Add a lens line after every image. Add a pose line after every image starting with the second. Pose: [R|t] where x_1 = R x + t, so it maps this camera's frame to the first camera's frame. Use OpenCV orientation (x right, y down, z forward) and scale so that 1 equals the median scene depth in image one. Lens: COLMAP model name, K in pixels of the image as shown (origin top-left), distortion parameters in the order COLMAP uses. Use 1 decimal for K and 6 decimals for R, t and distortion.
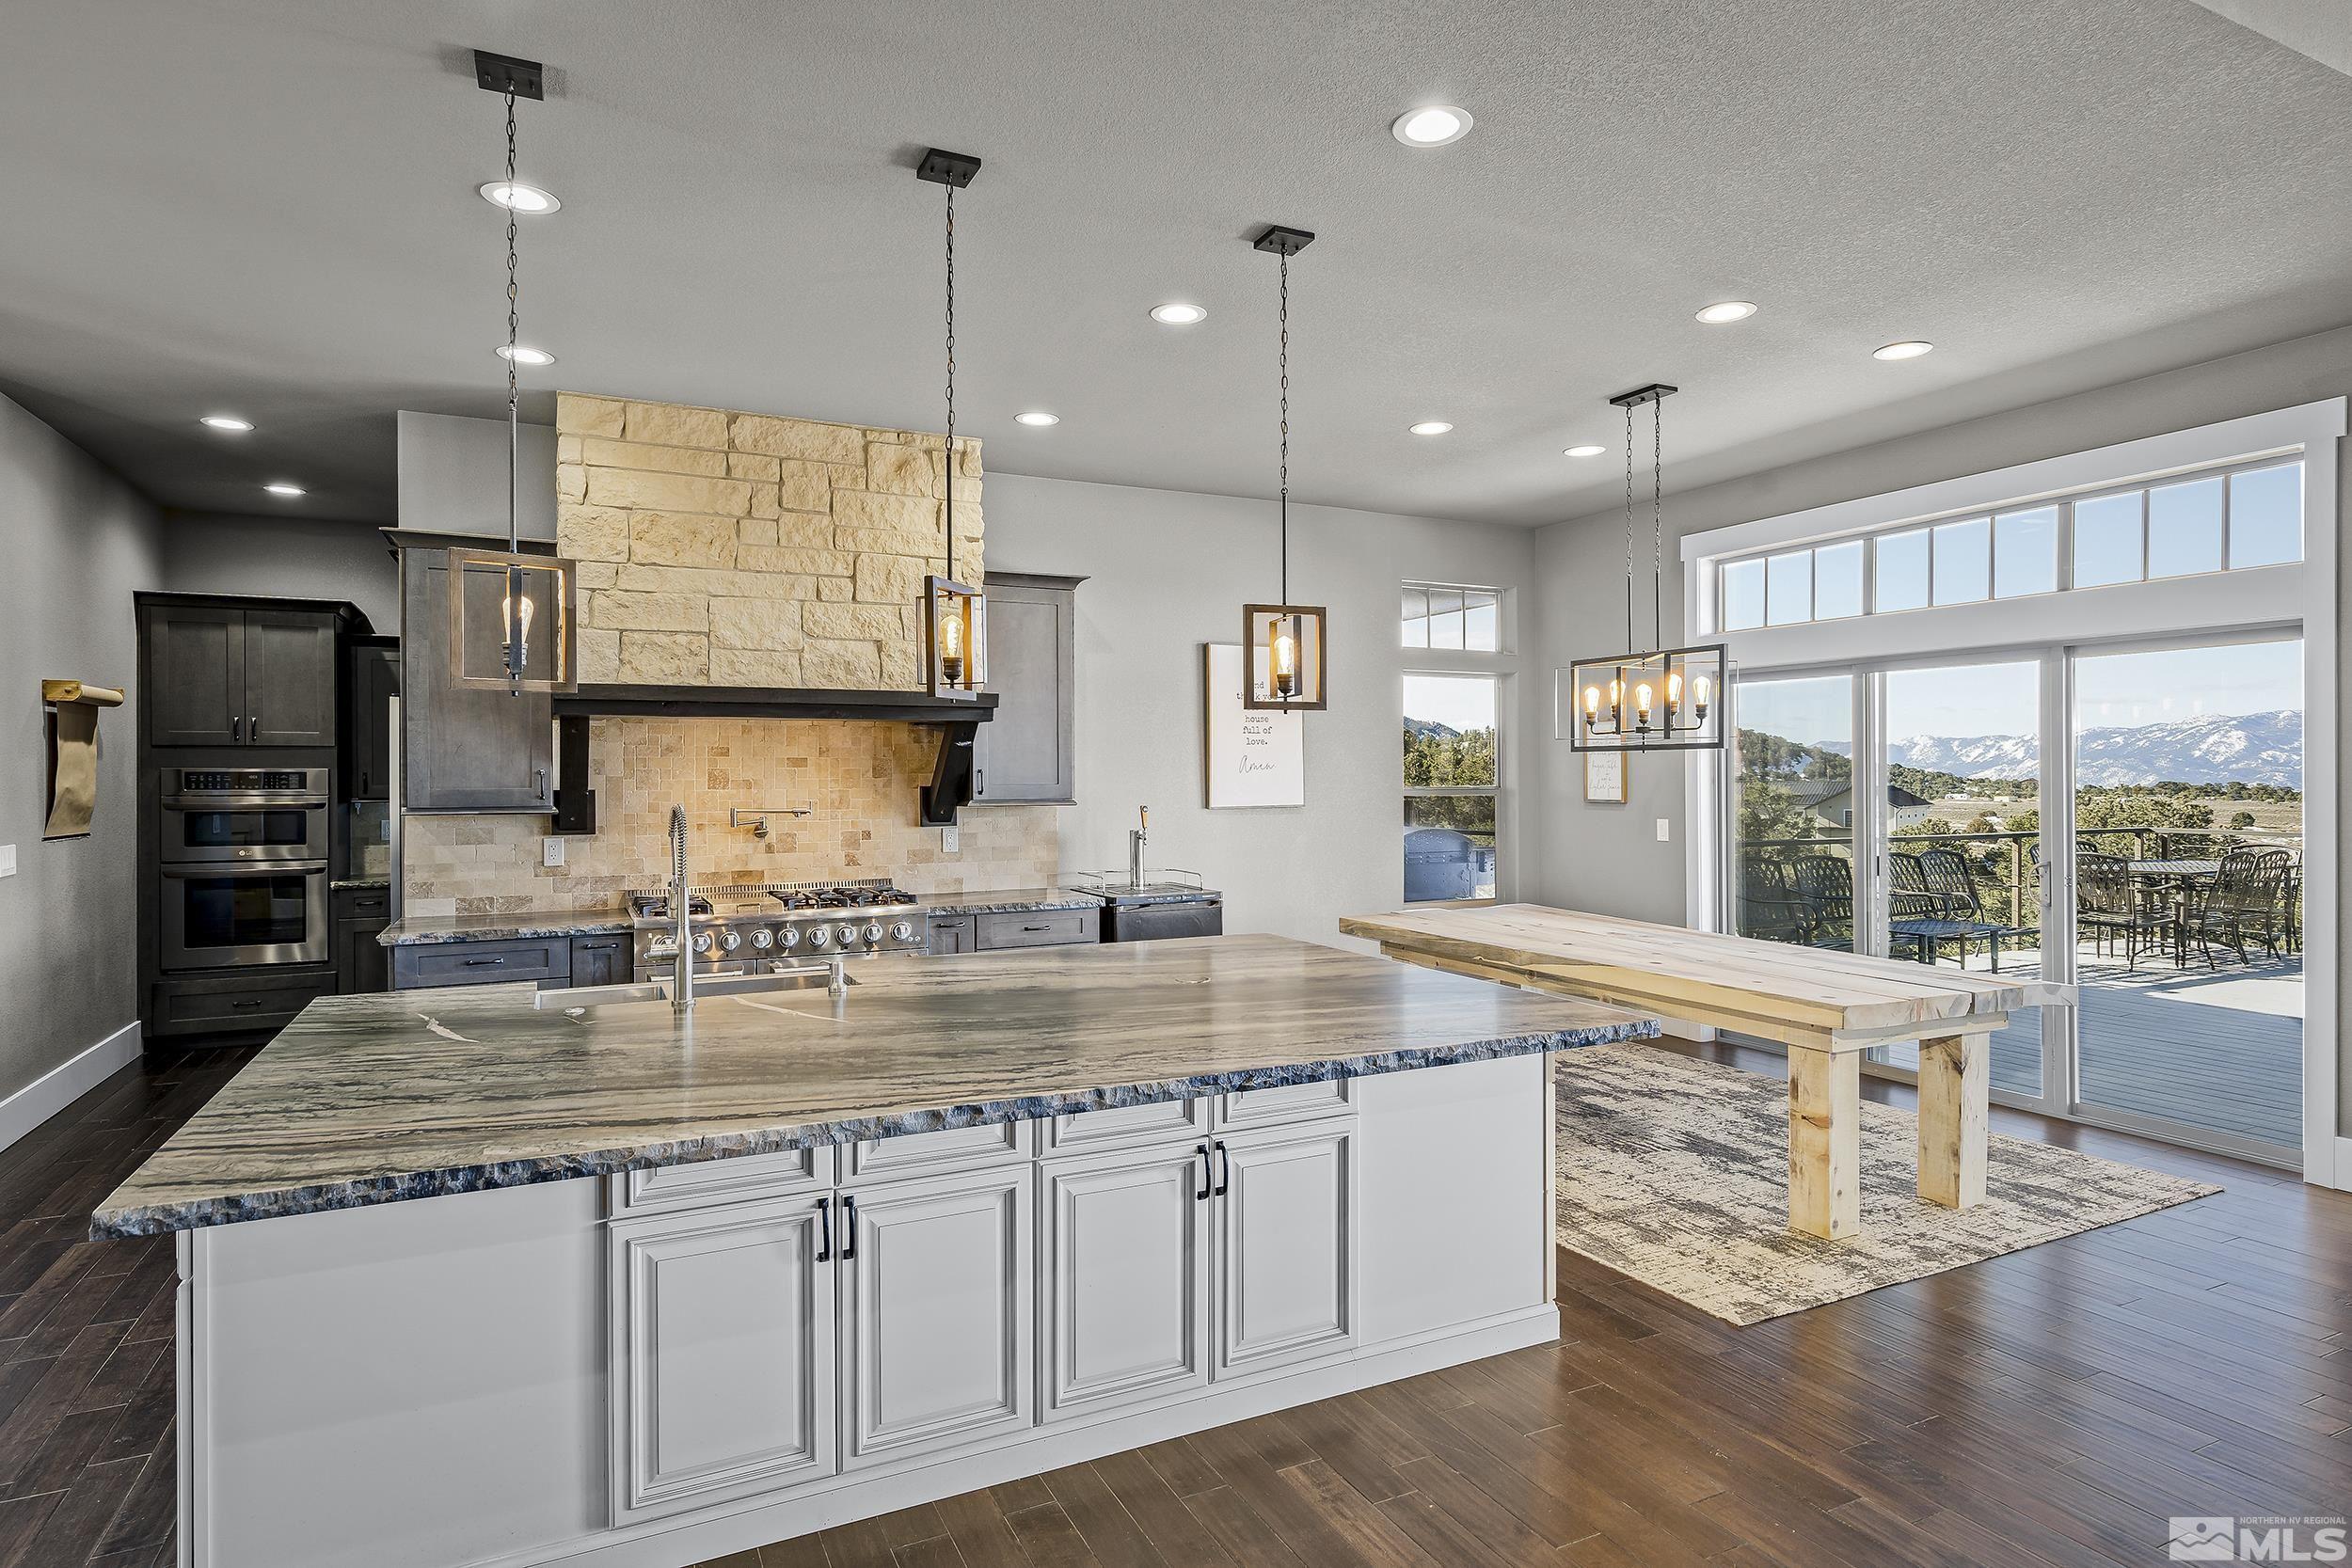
lens RADIAL K [[1299.8, 0, 1179.1], [0, 1299.8, 773.2], [0, 0, 1]] dist [0.003741, 0.000741]
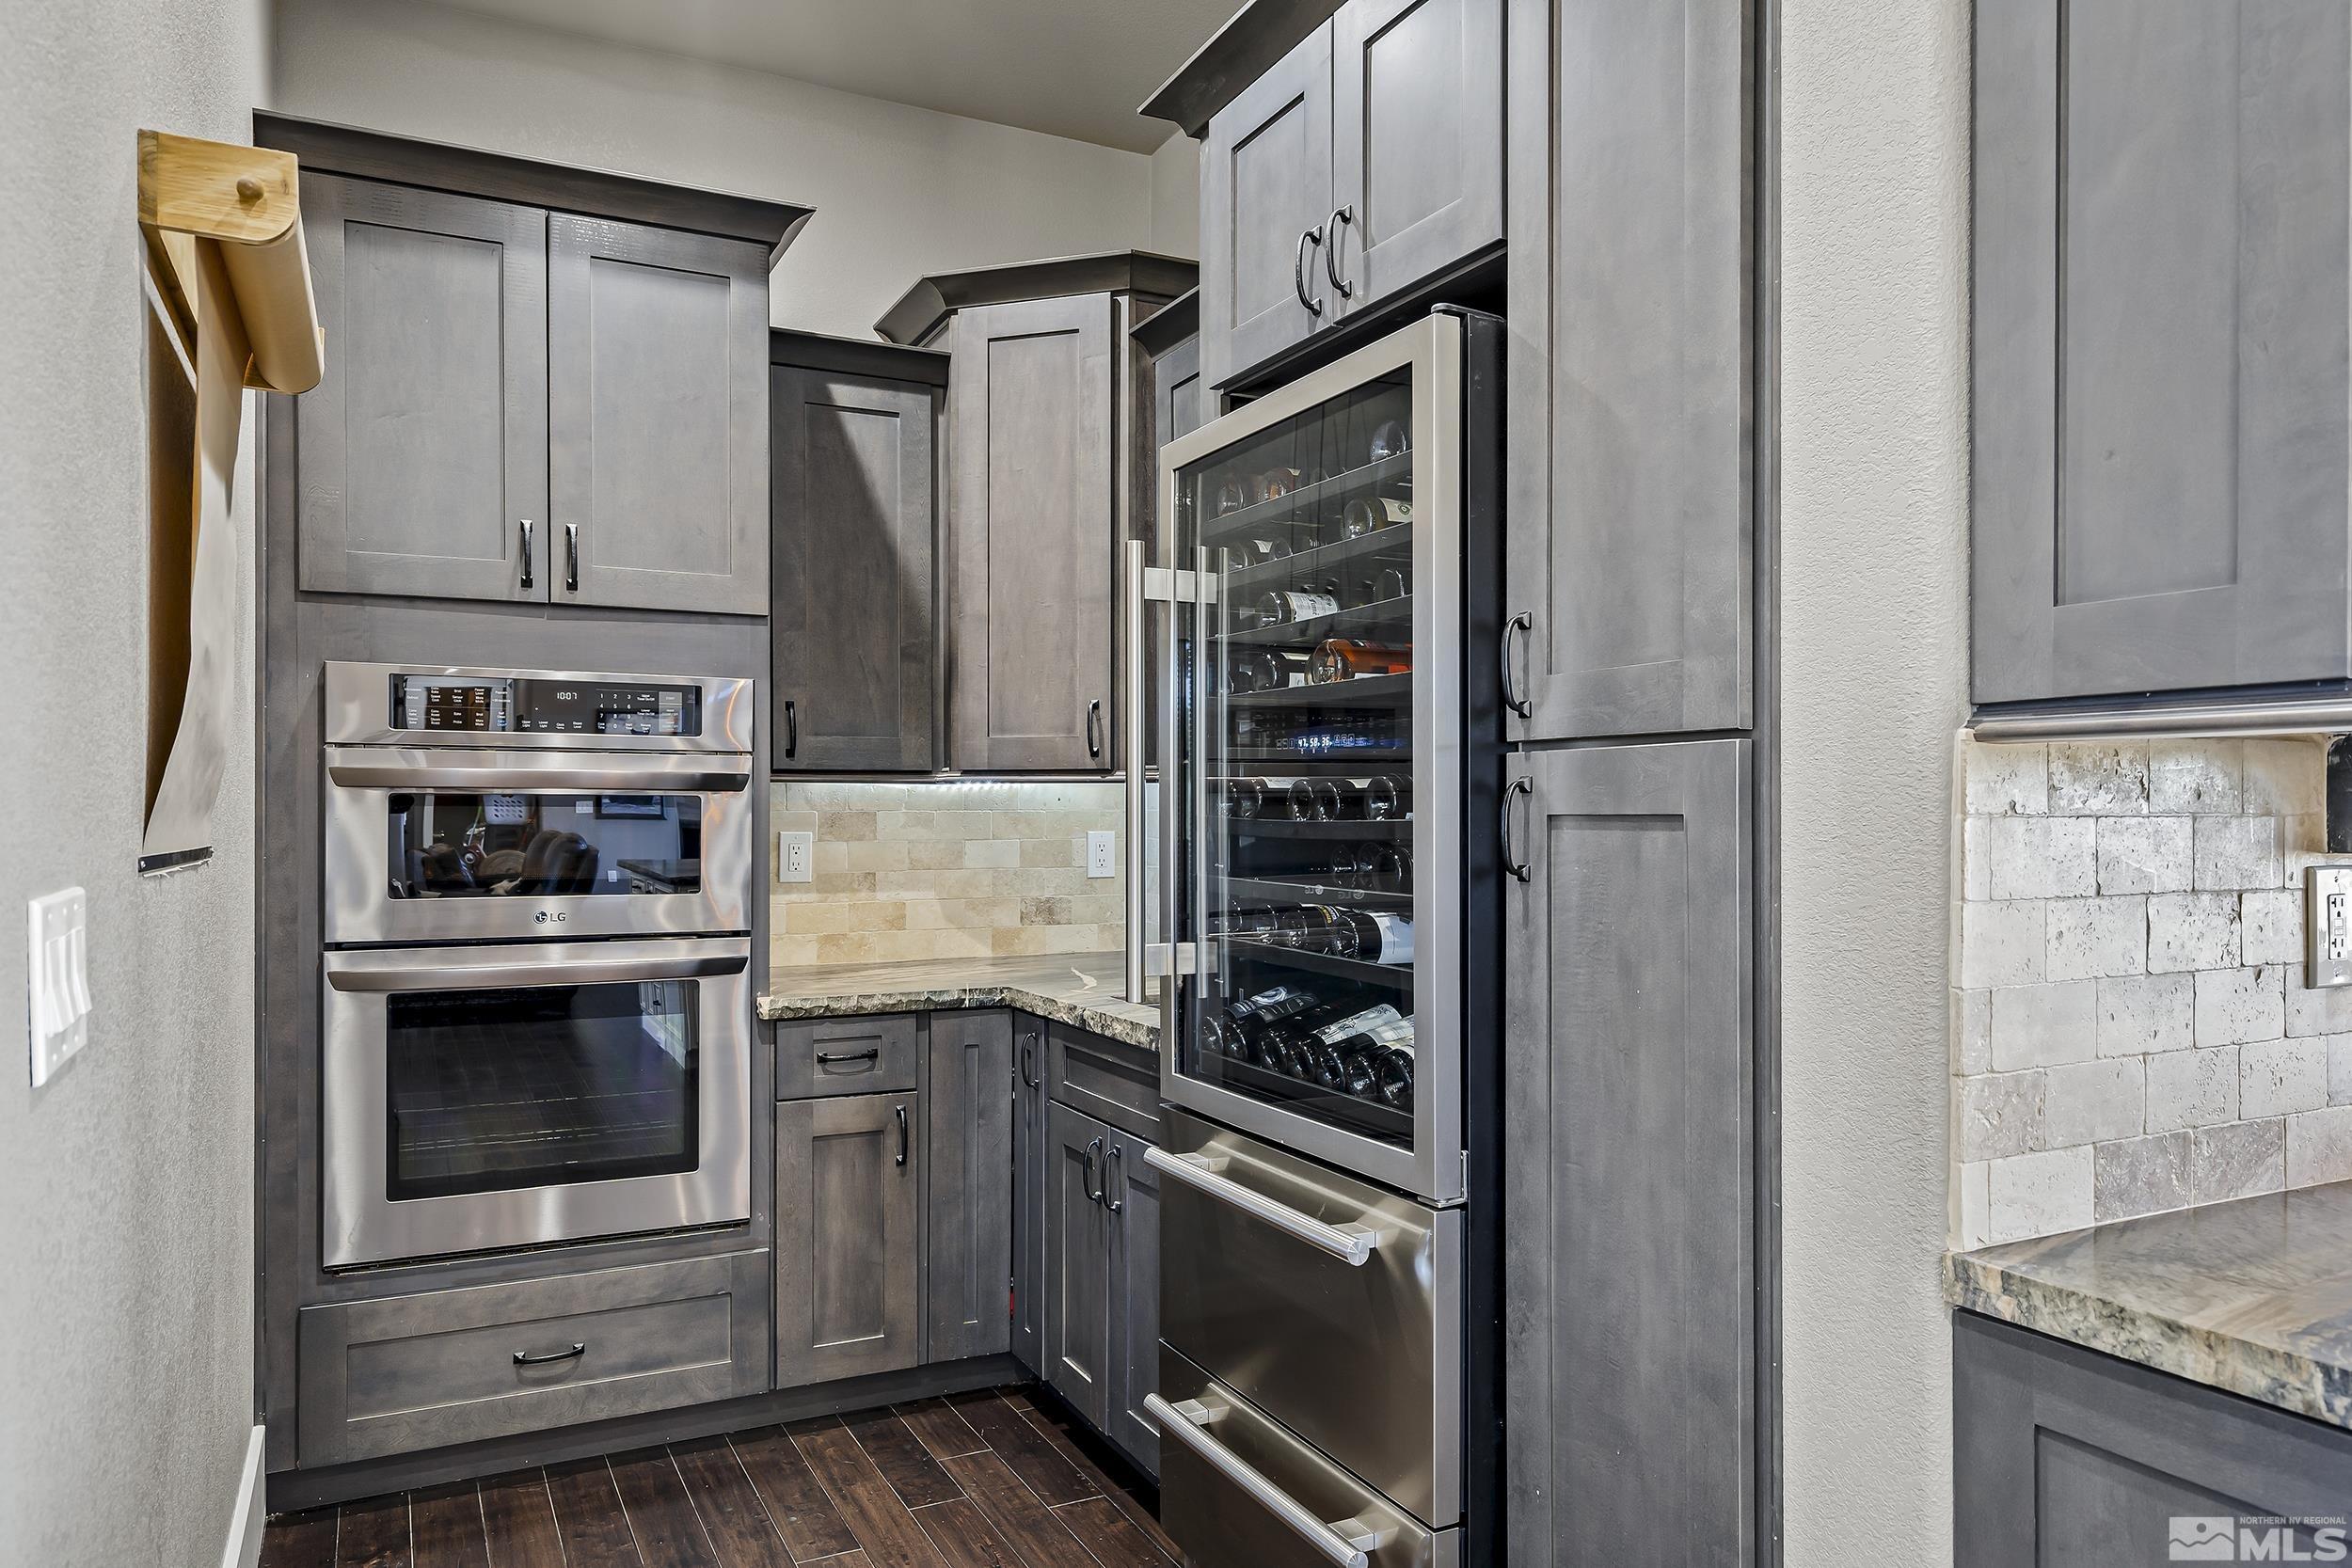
lens RADIAL K [[1566.7, 0, 1175.5], [0, 1566.7, 801.6], [0, 0, 1]] dist [-0.005199, -0.001178]
pose [[0.999960, 0.001748, 0.008813, -0.548263], [-0.001737, 0.999998, -0.001191, 0.030791], [-0.008815, 0.001176, 0.999960, 0.579212]]
